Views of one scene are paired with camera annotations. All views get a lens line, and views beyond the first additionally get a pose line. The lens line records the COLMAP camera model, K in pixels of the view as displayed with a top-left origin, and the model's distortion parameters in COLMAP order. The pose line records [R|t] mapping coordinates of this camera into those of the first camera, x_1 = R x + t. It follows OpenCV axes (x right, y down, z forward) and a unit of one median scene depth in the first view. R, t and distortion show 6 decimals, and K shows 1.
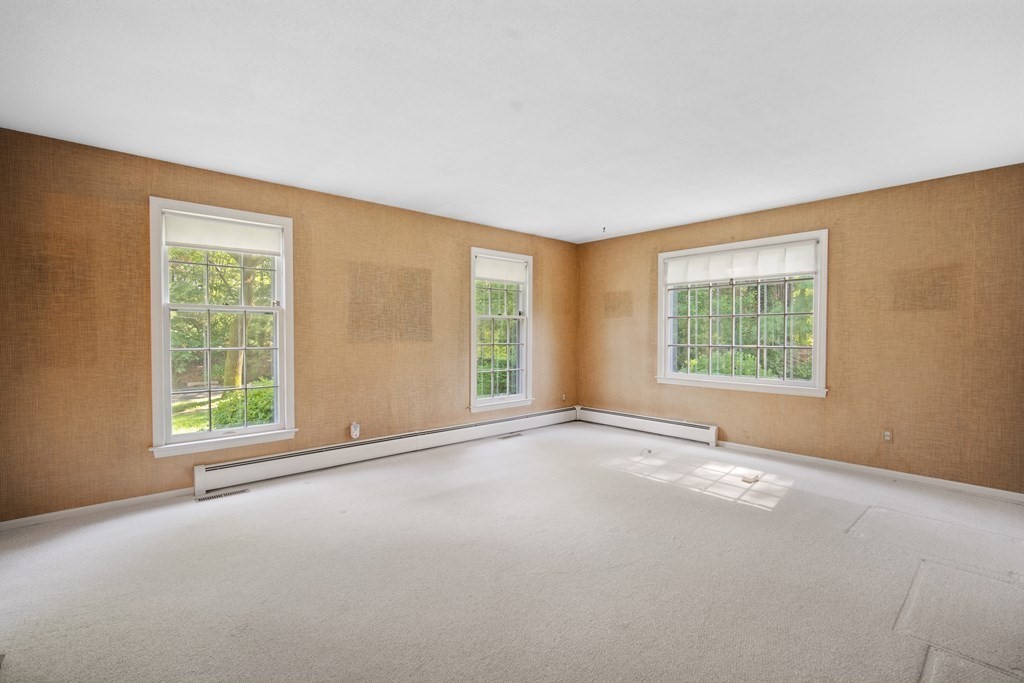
lens RADIAL K [[455.1, 0, 507.2], [0, 455.1, 342.7], [0, 0, 1]] dist [-0.002887, 0.000253]
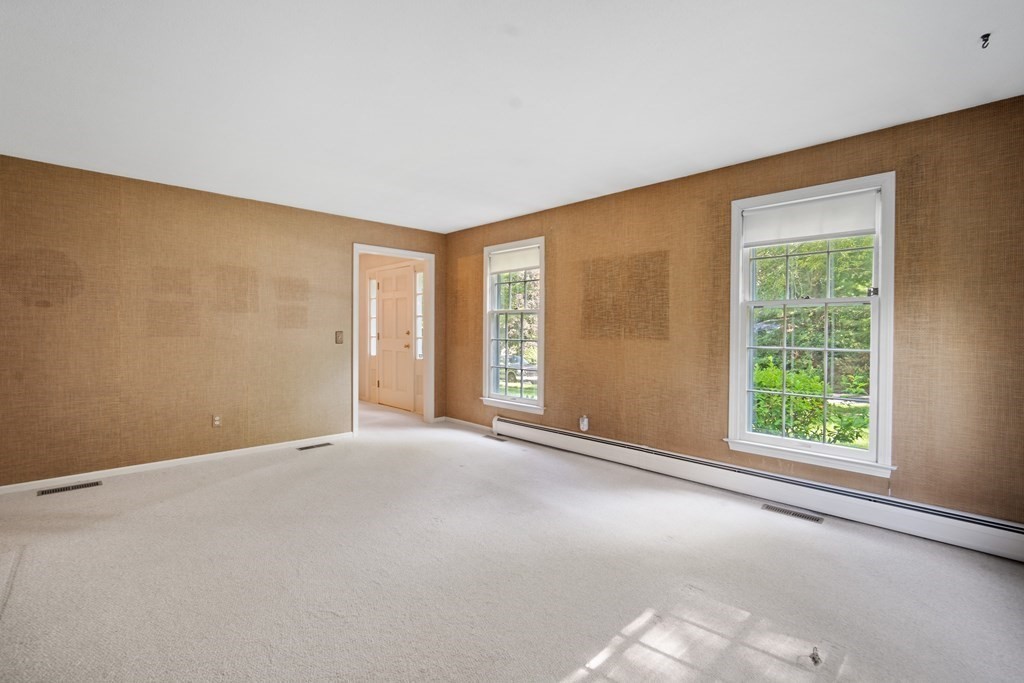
lens RADIAL K [[462.3, 0, 515.0], [0, 462.3, 329.3], [0, 0, 1]] dist [0.002079, 0.000615]
pose [[0.058107, 0.005177, -0.998297, 0.655482], [-0.020673, 0.999778, 0.003981, -0.020429], [0.998096, 0.020406, 0.058201, 0.722370]]
